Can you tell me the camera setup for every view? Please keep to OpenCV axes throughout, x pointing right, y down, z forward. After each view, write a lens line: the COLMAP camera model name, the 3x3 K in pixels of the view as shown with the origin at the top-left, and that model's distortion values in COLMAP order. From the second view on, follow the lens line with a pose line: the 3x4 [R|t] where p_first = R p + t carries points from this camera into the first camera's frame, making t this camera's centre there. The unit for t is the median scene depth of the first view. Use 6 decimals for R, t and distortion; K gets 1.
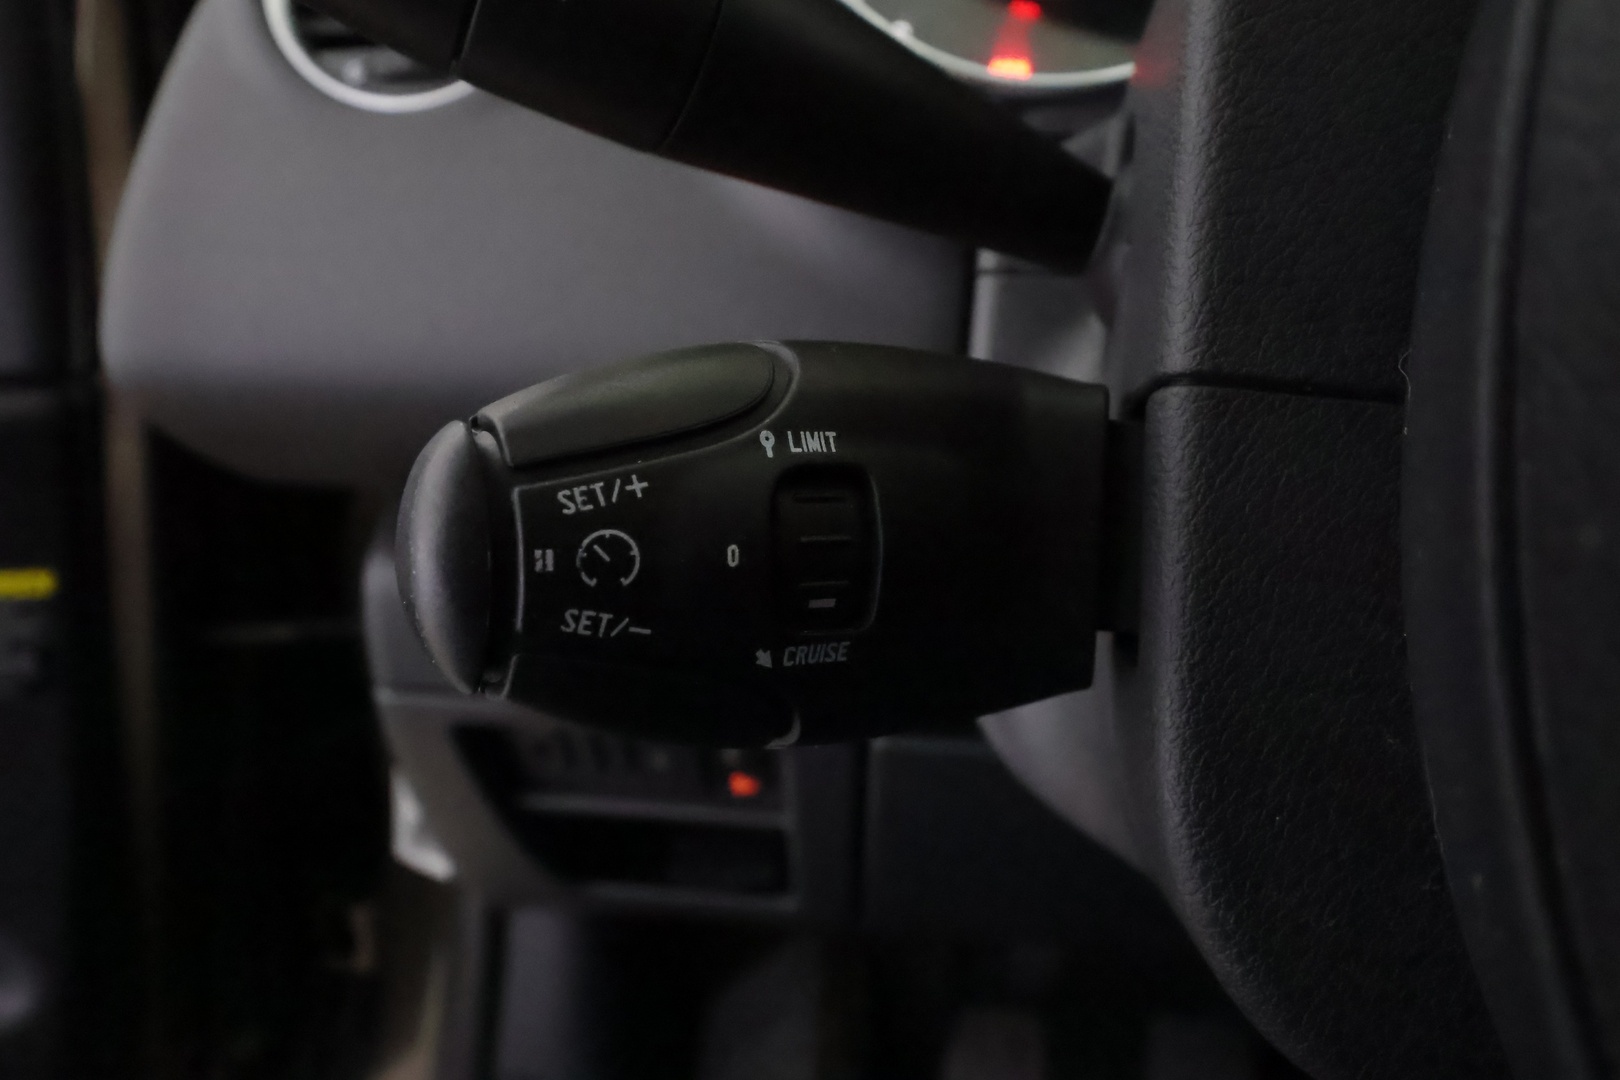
lens RADIAL K [[1079.0, 0, 825.9], [0, 1079.0, 545.4], [0, 0, 1]] dist [-0.025267, -0.001111]
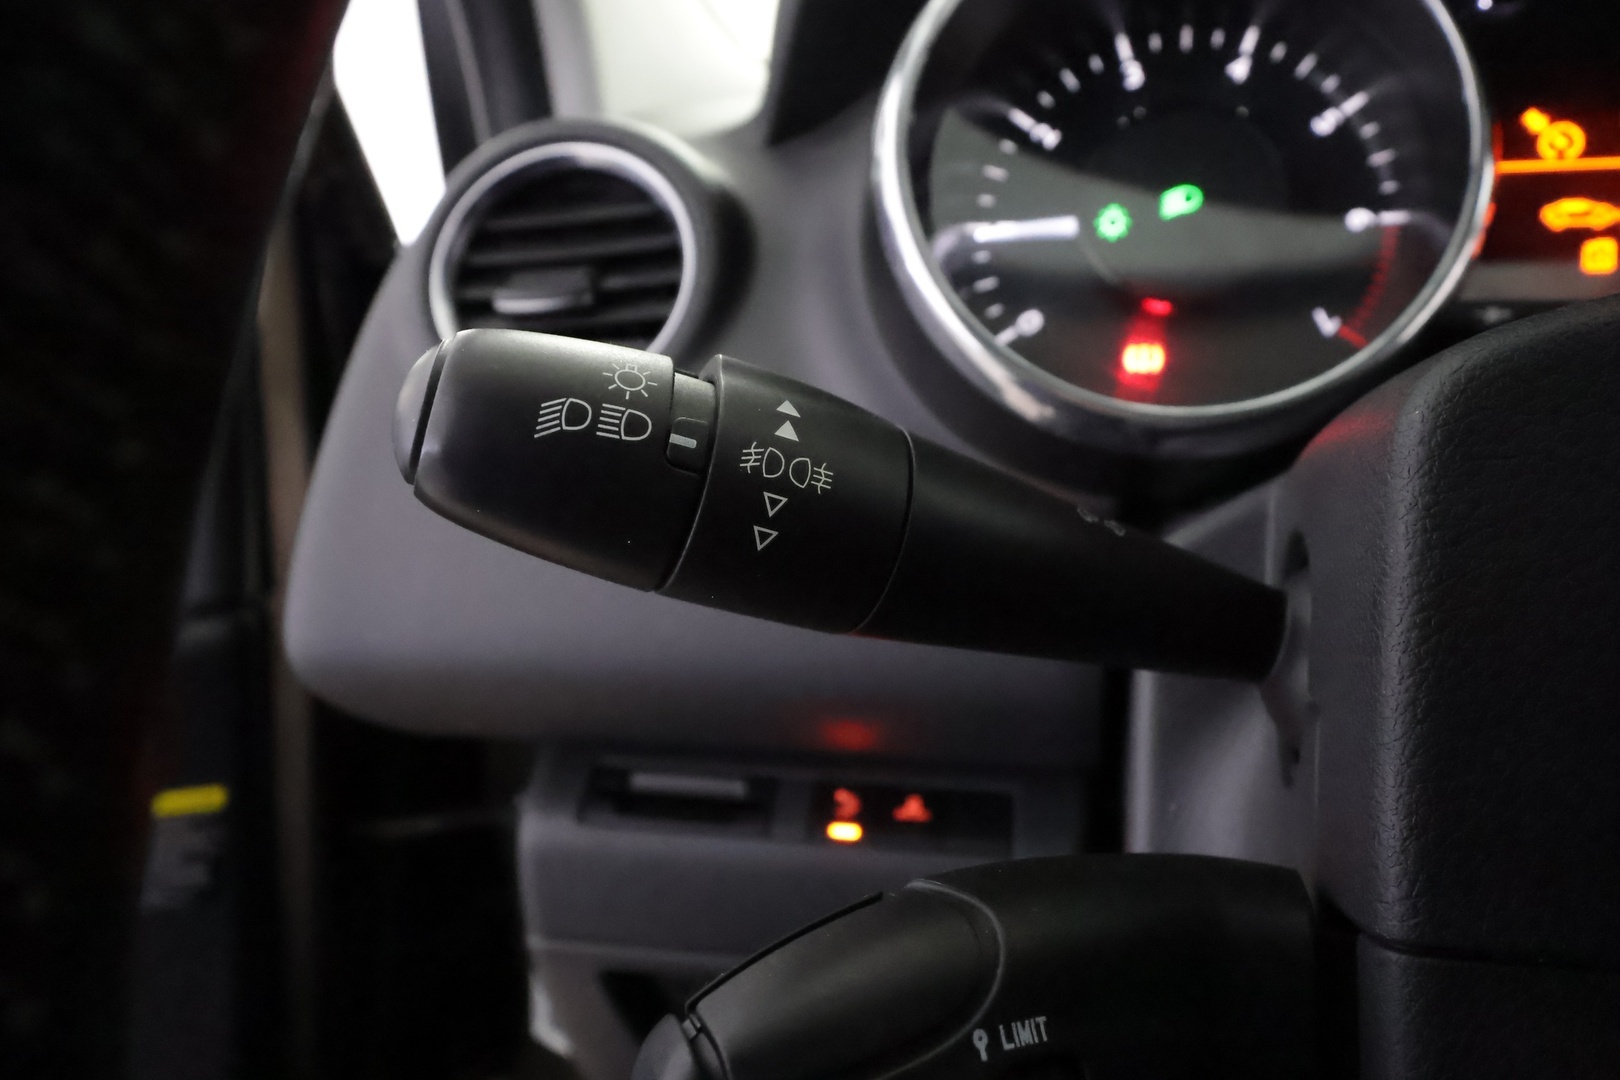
lens RADIAL K [[1079.0, 0, 809.7], [0, 1079.0, 539.9], [0, 0, 1]] dist [-0.025267, -0.001111]
pose [[0.992969, -0.038850, -0.111822, -0.078286], [0.027913, 0.994819, -0.097756, -0.445116], [0.115041, 0.093947, 0.988908, -0.049857]]
